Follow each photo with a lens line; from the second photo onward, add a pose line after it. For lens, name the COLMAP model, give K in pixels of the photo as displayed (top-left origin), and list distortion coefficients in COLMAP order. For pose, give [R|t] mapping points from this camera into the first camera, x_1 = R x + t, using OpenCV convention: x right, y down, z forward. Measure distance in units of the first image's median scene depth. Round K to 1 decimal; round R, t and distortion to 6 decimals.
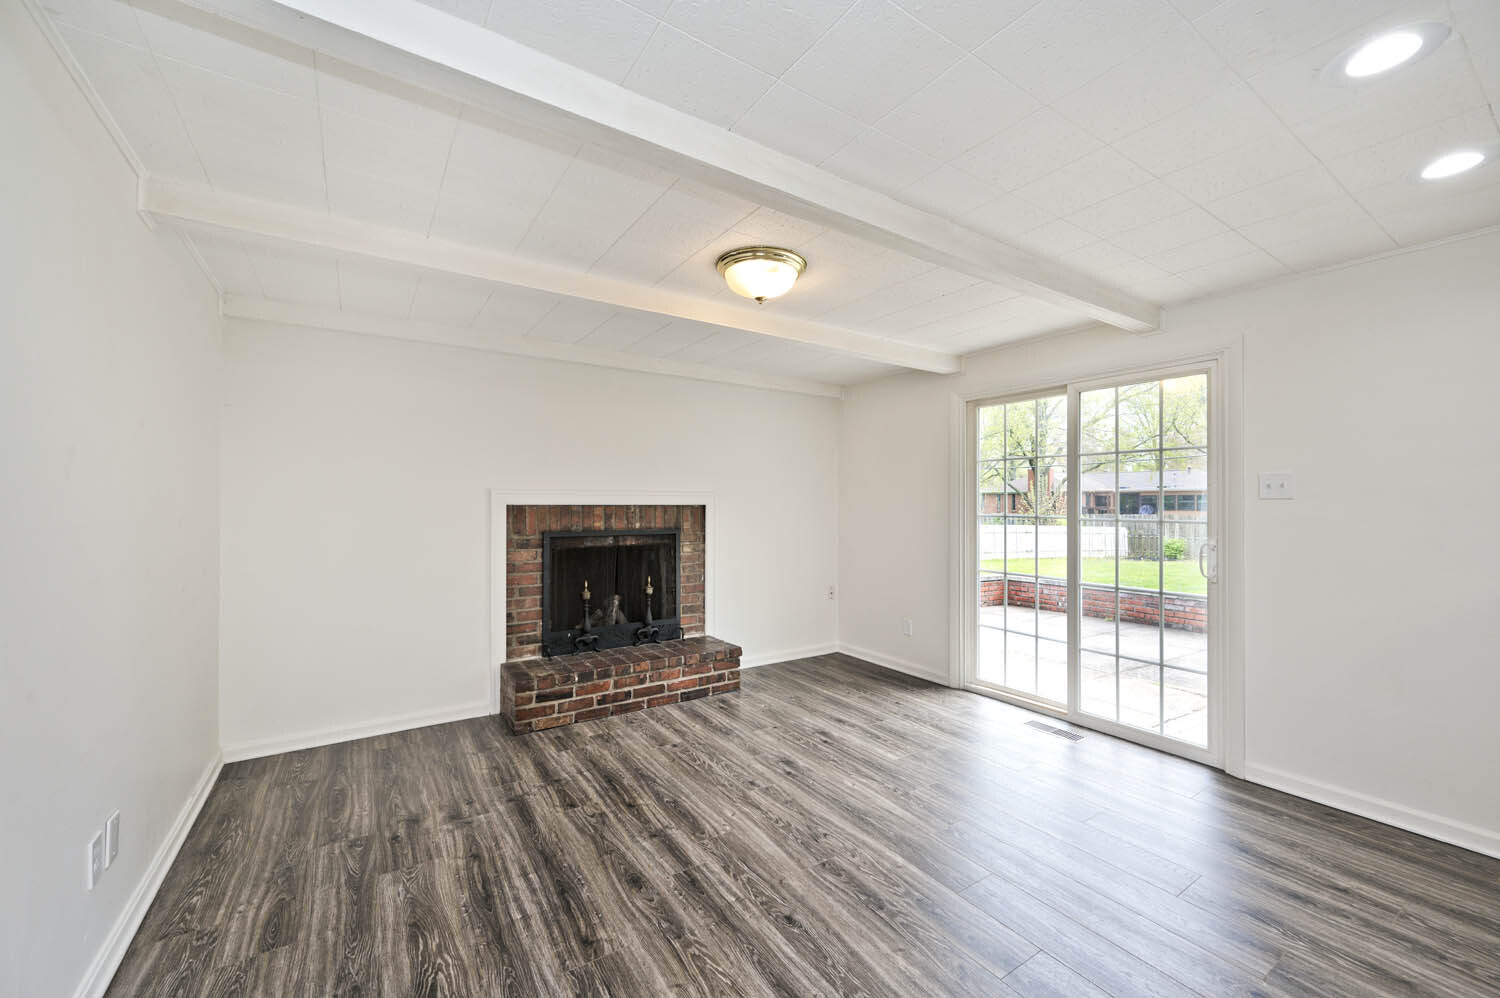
lens RADIAL K [[590.3, 0, 750.0], [0, 590.3, 499.0], [0, 0, 1]] dist [-0.000865, -0.000225]
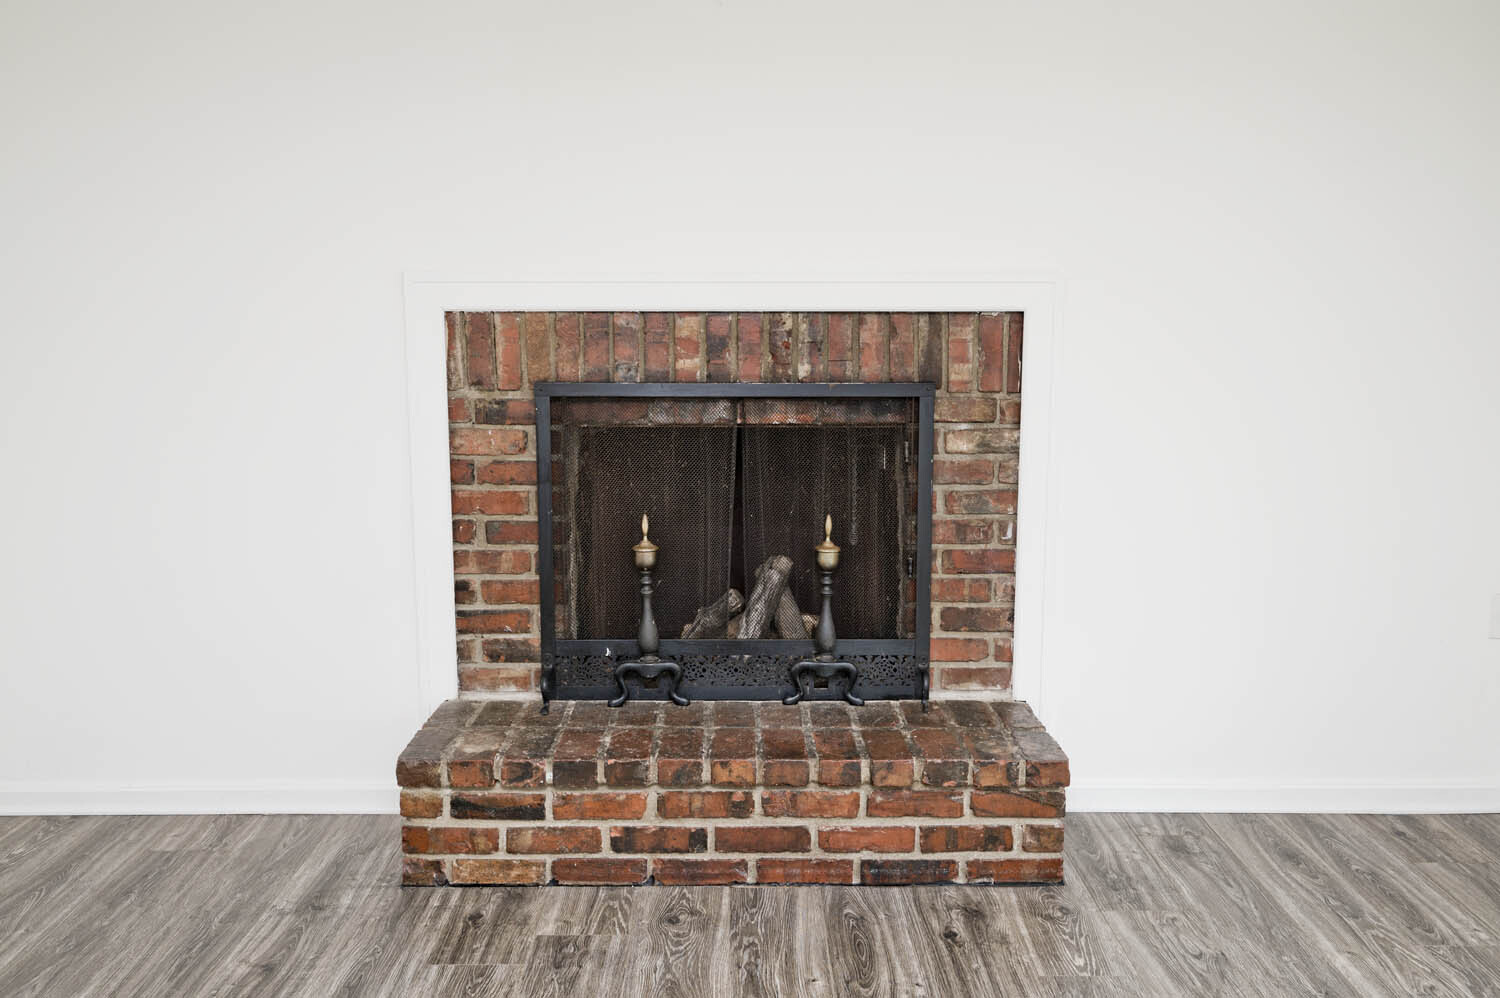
lens RADIAL K [[1291.6, 0, 750.0], [0, 1291.6, 499.0], [0, 0, 1]] dist [-0.006317, -0.006396]
pose [[0.834674, 0.077346, -0.545286, 0.229348], [0.006814, 0.988563, 0.150652, 0.005309], [0.550702, -0.129461, 0.824601, 0.377553]]
